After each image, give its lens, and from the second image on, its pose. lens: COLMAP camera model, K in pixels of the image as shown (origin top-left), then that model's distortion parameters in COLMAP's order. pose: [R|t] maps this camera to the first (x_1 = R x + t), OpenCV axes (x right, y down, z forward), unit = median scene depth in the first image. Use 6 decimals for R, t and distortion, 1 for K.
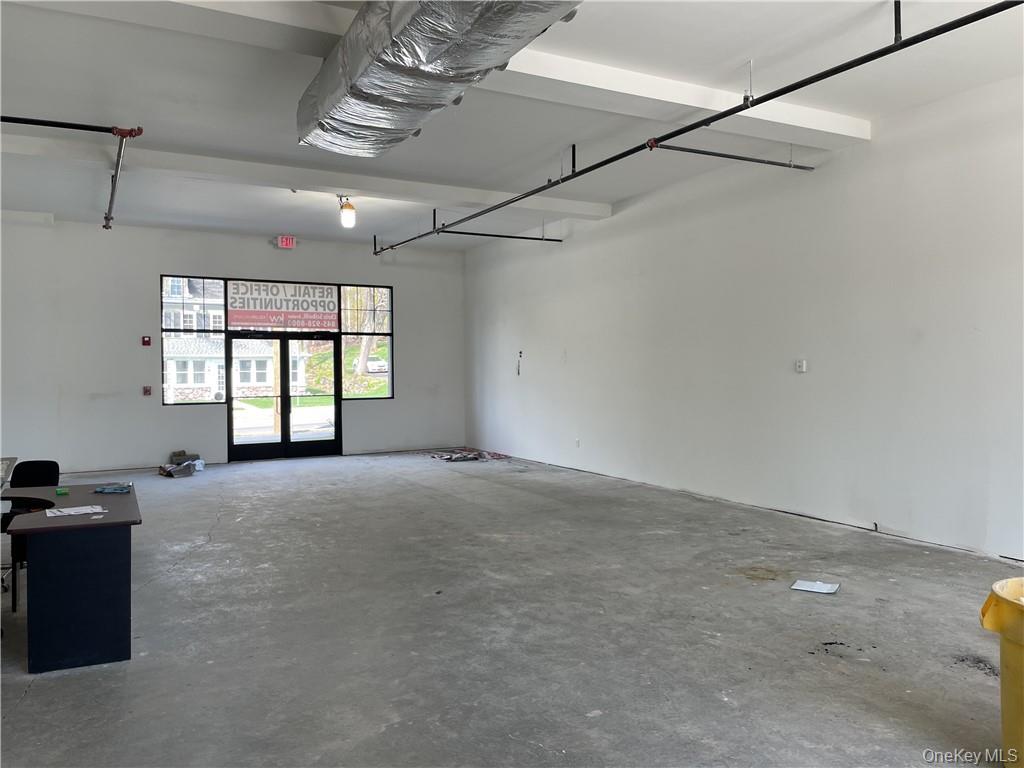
lens RADIAL K [[775.2, 0, 507.4], [0, 775.2, 386.3], [0, 0, 1]] dist [0.074799, -0.092535]
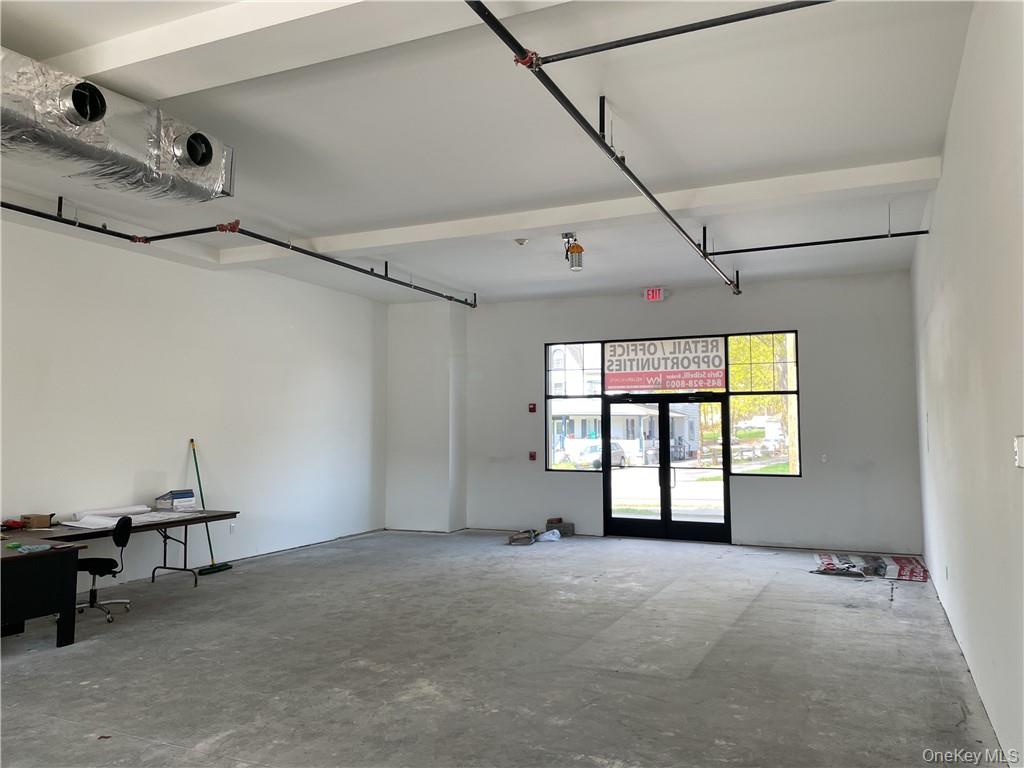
lens RADIAL K [[775.2, 0, 509.8], [0, 775.2, 374.0], [0, 0, 1]] dist [0.074799, -0.092535]
pose [[0.566292, -0.048899, -0.822753, 0.343930], [-0.020474, 0.997096, -0.073353, -0.024310], [0.823950, 0.058385, 0.563646, 0.354962]]
